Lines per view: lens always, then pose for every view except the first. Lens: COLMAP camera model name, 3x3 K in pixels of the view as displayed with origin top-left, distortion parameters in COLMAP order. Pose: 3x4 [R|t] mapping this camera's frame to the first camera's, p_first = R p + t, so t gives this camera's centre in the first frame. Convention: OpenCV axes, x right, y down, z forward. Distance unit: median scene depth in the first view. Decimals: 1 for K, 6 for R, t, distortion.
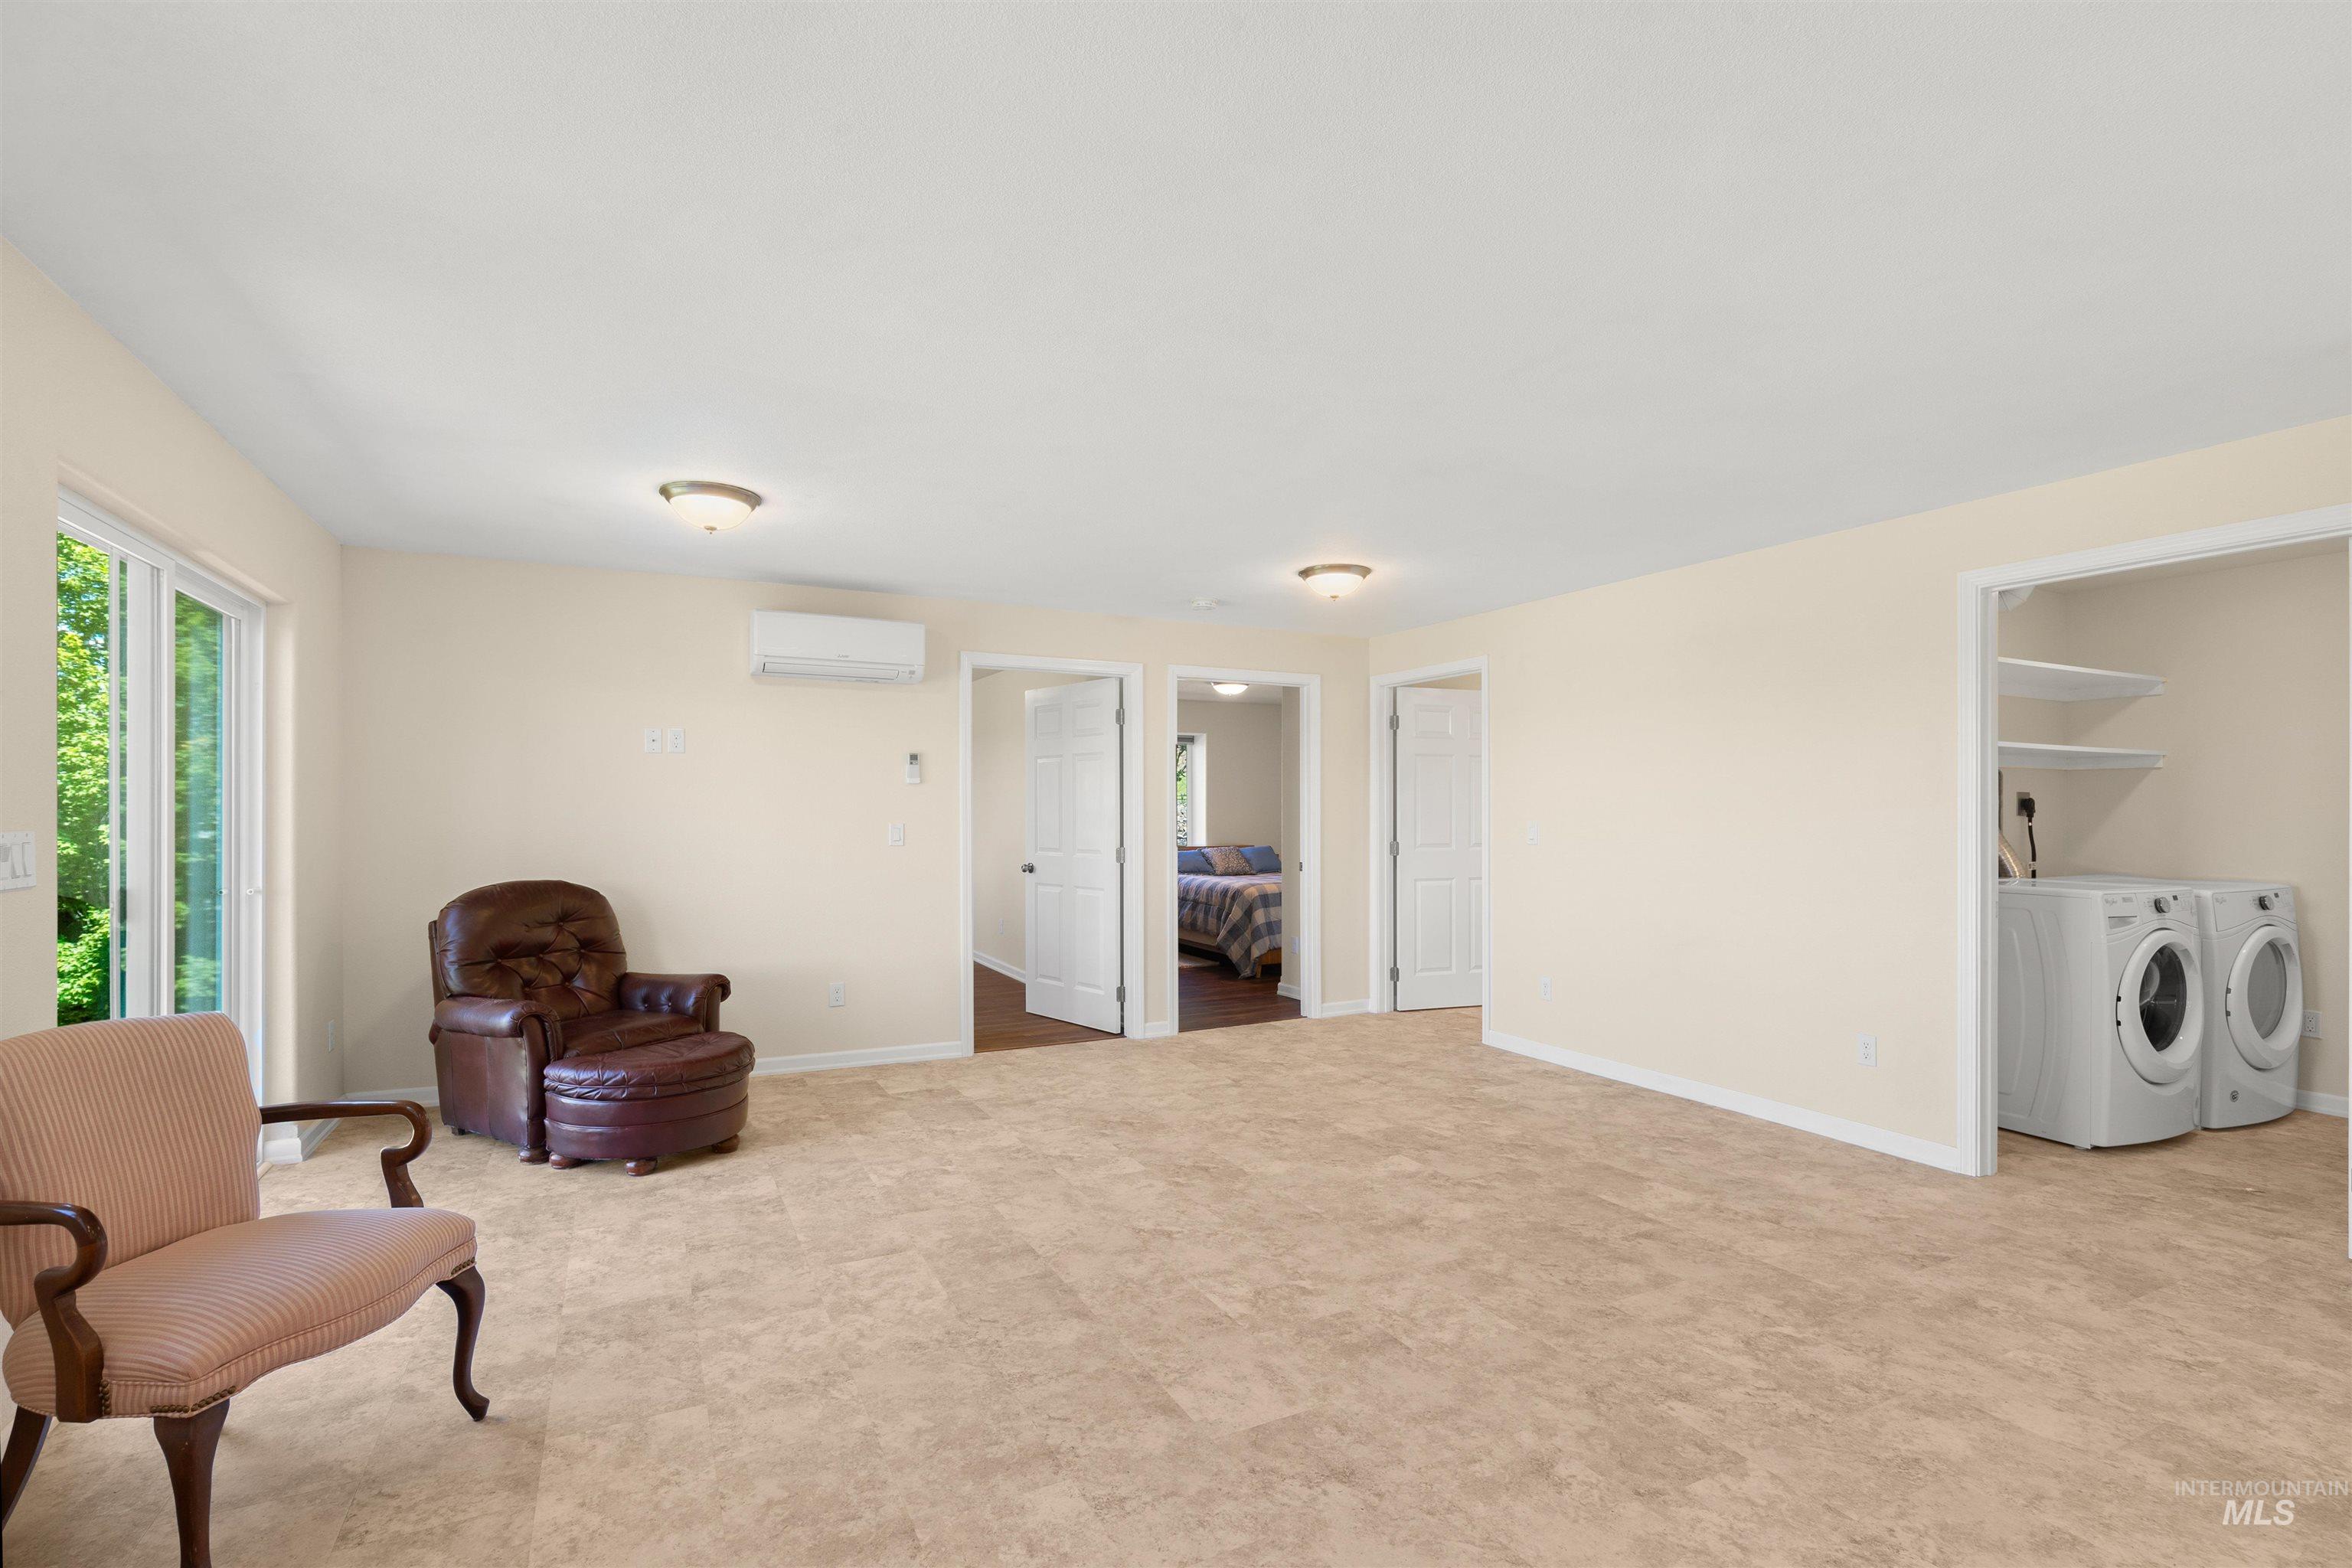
lens RADIAL K [[1075.3, 0, 1182.2], [0, 1075.3, 816.0], [0, 0, 1]] dist [-0.000197, 0.000092]
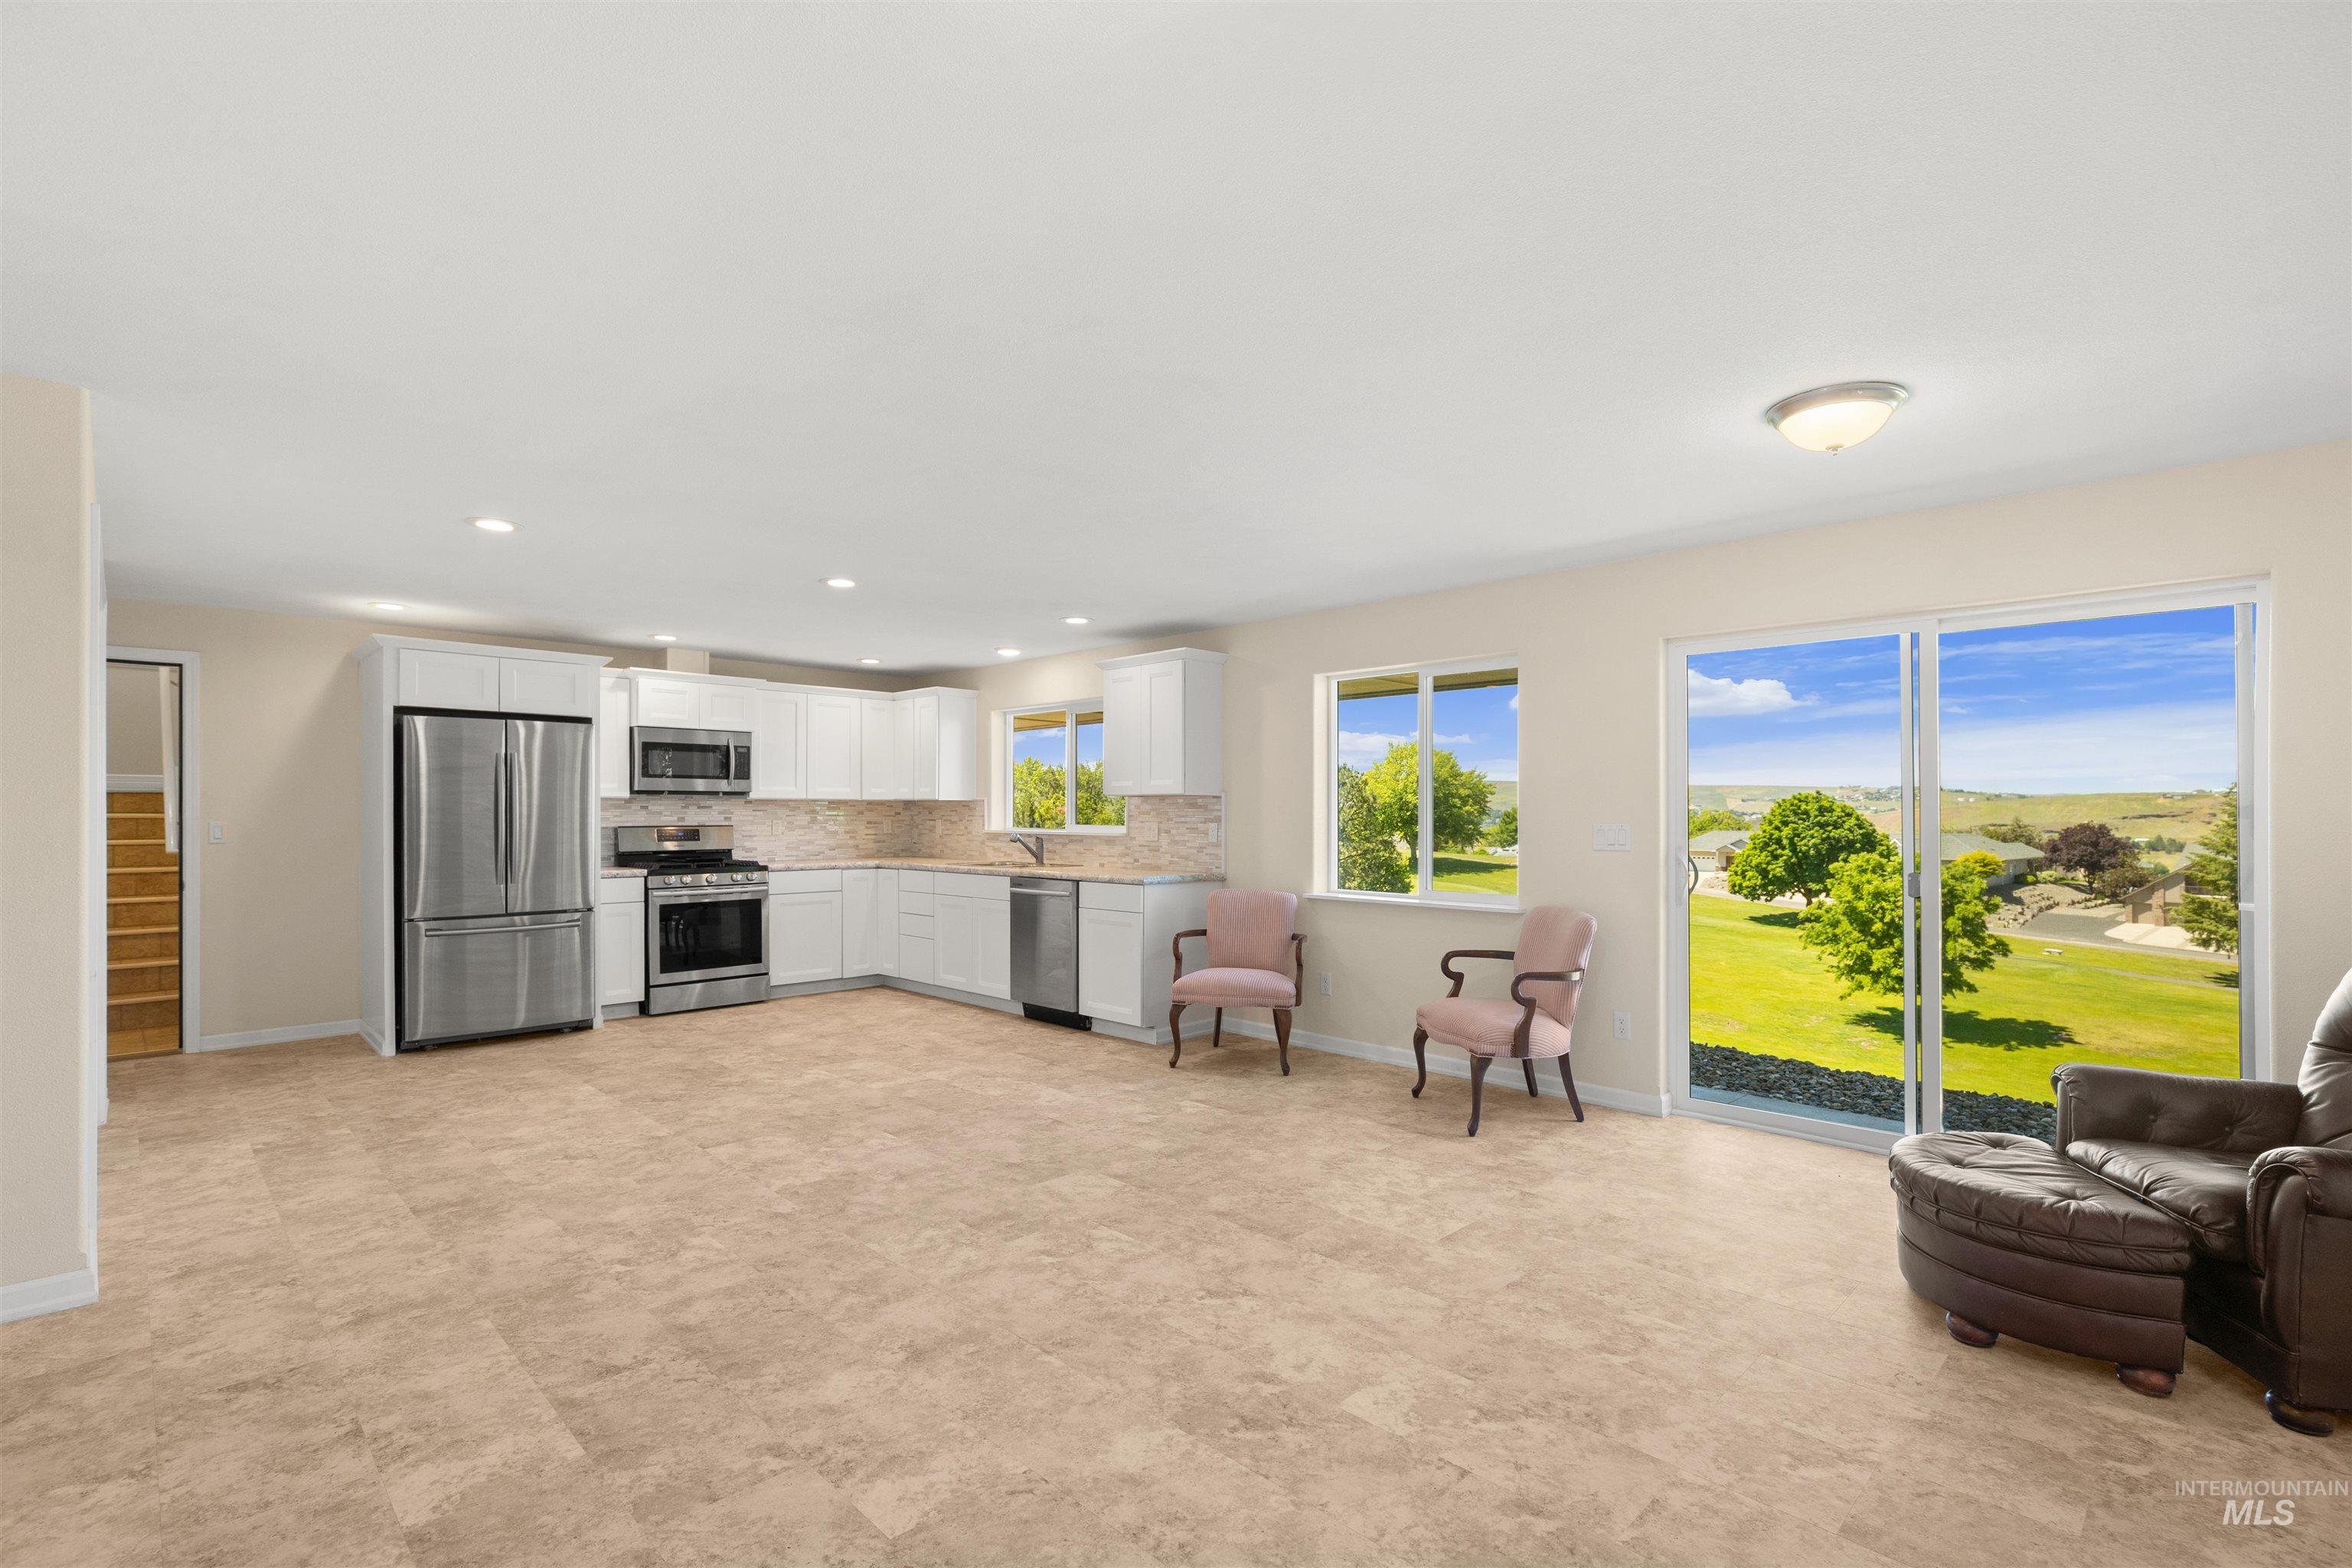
lens RADIAL K [[1067.7, 0, 1190.3], [0, 1067.7, 810.3], [0, 0, 1]] dist [-0.001312, 0.000407]
pose [[-0.951443, -0.004518, -0.307793, 0.283503], [-0.004573, 0.999989, -0.000544, -0.005023], [0.307792, 0.000890, -0.951453, 1.889921]]
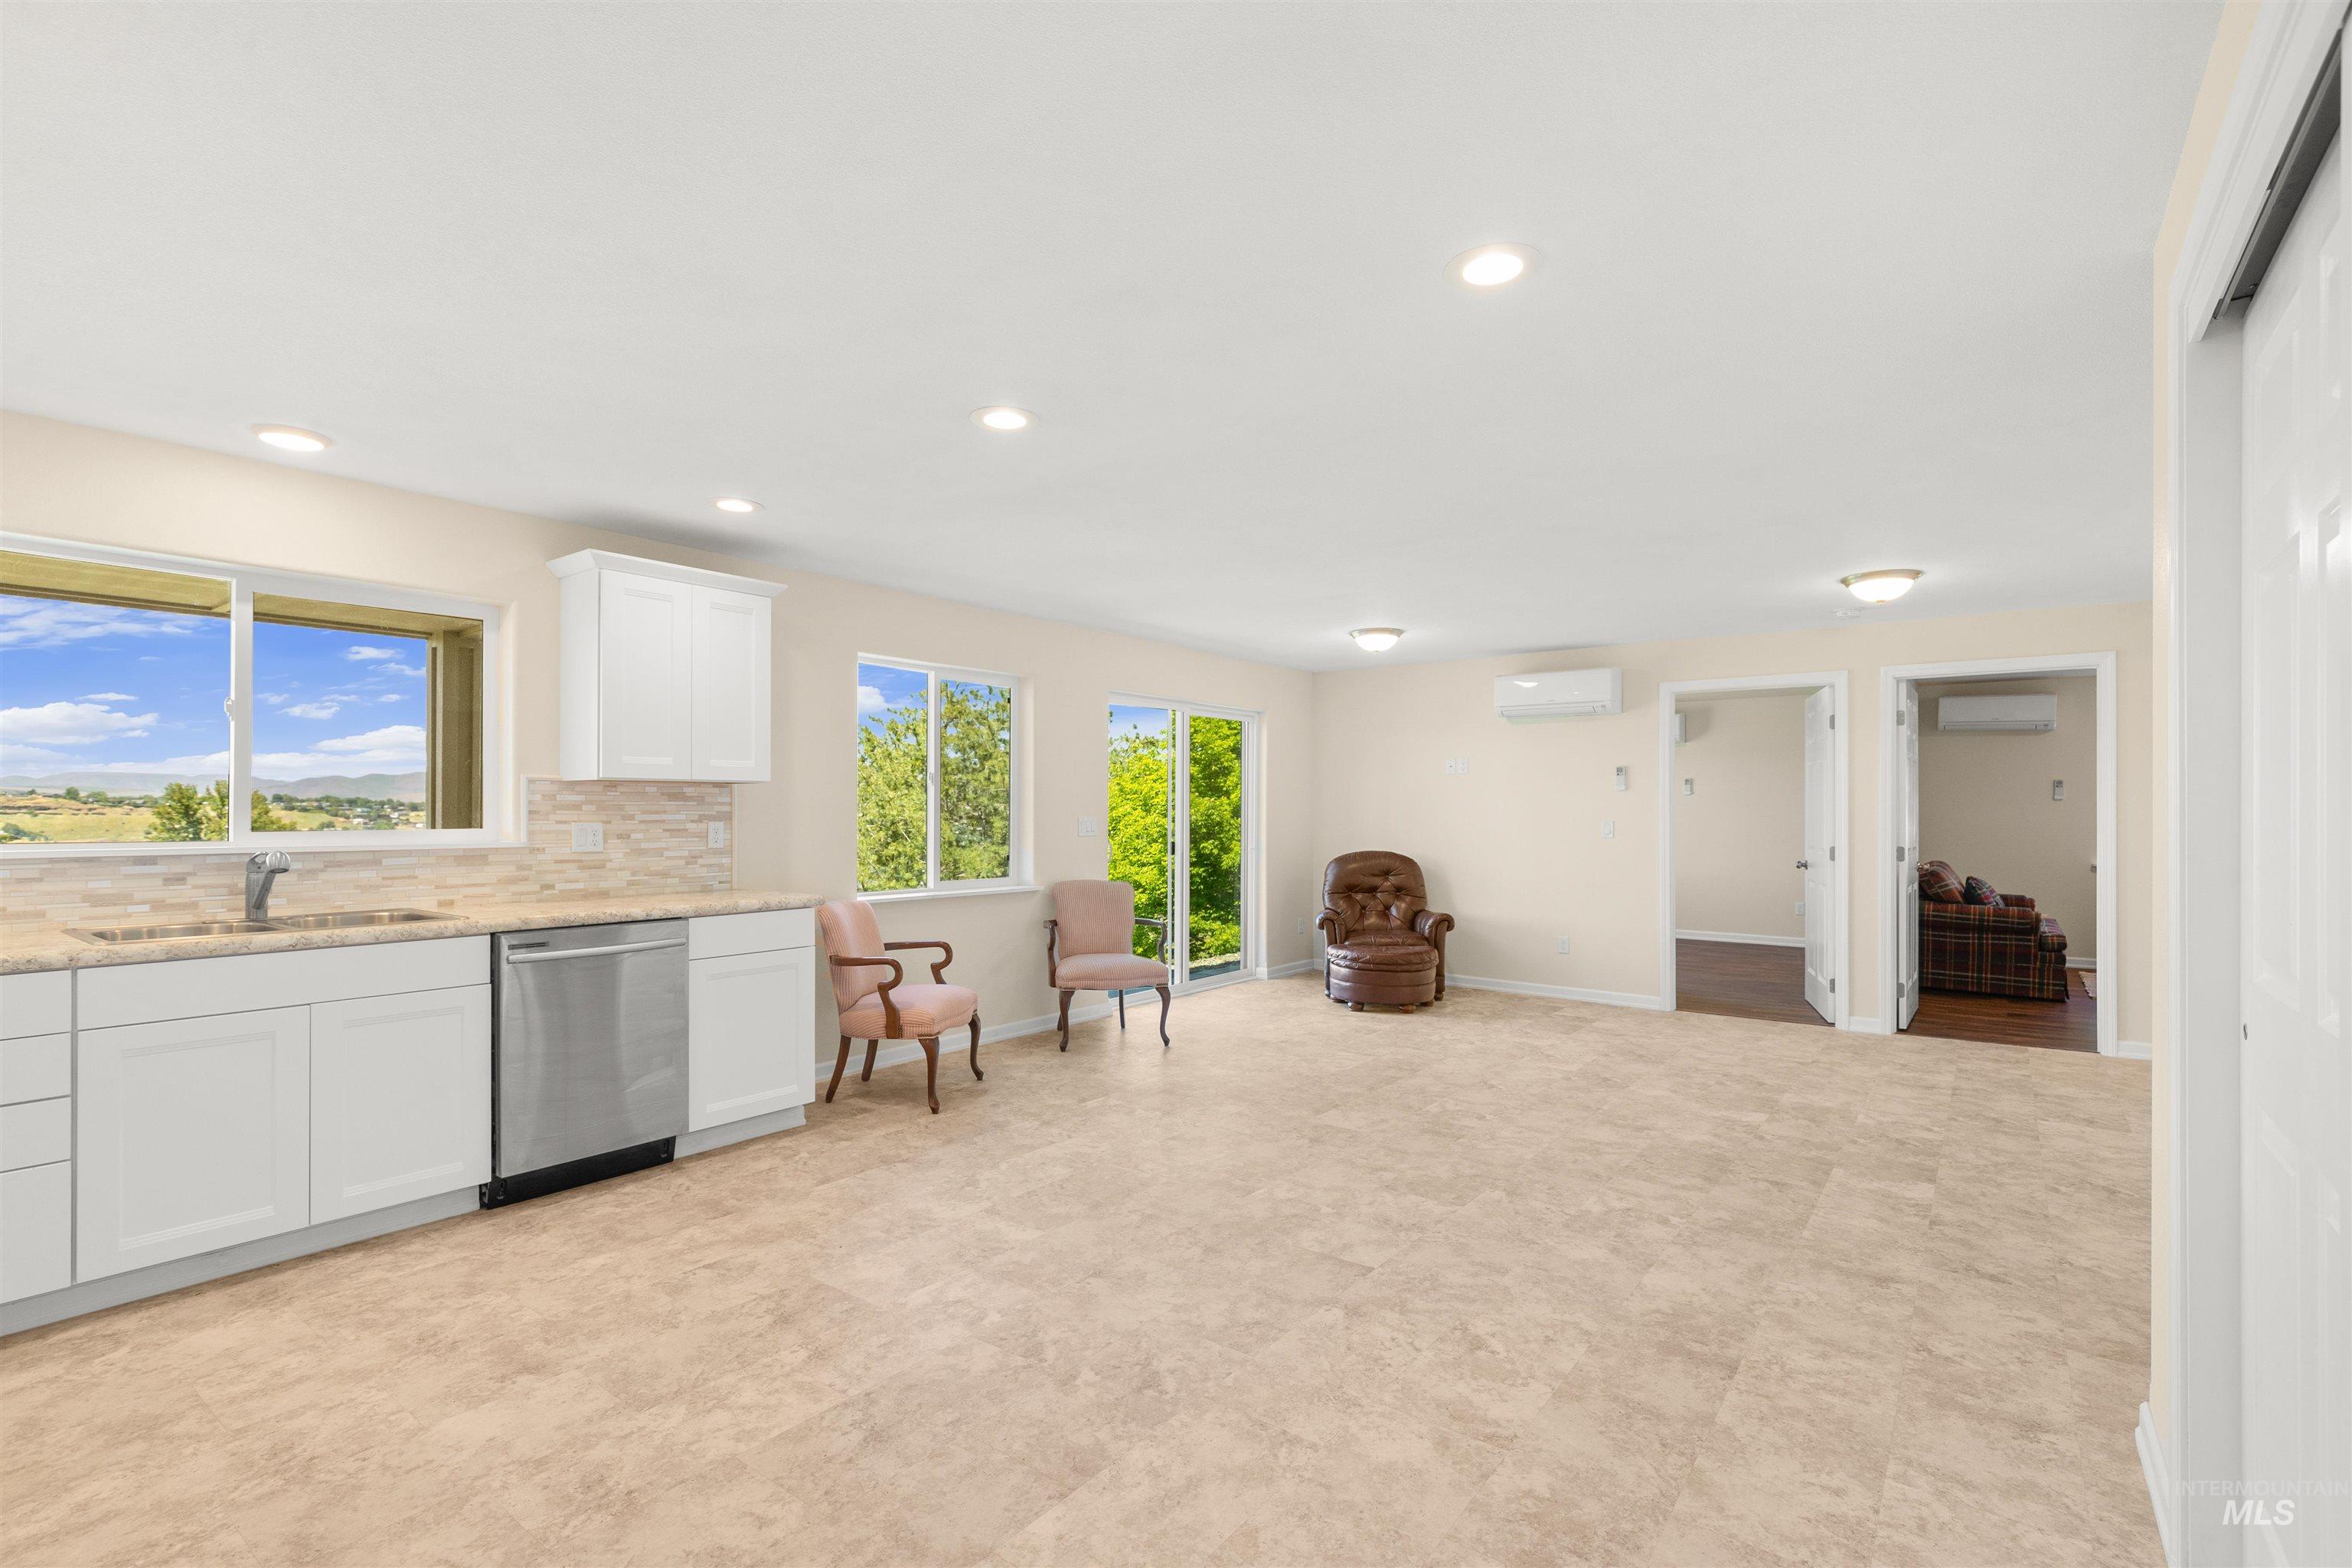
lens RADIAL K [[1078.1, 0, 1181.1], [0, 1078.1, 798.3], [0, 0, 1]] dist [0.001086, 0.000314]
pose [[0.431971, -0.010831, -0.901822, 1.226211], [-0.005565, 0.999877, -0.014674, 0.003316], [0.901870, 0.011357, 0.431858, -0.067206]]
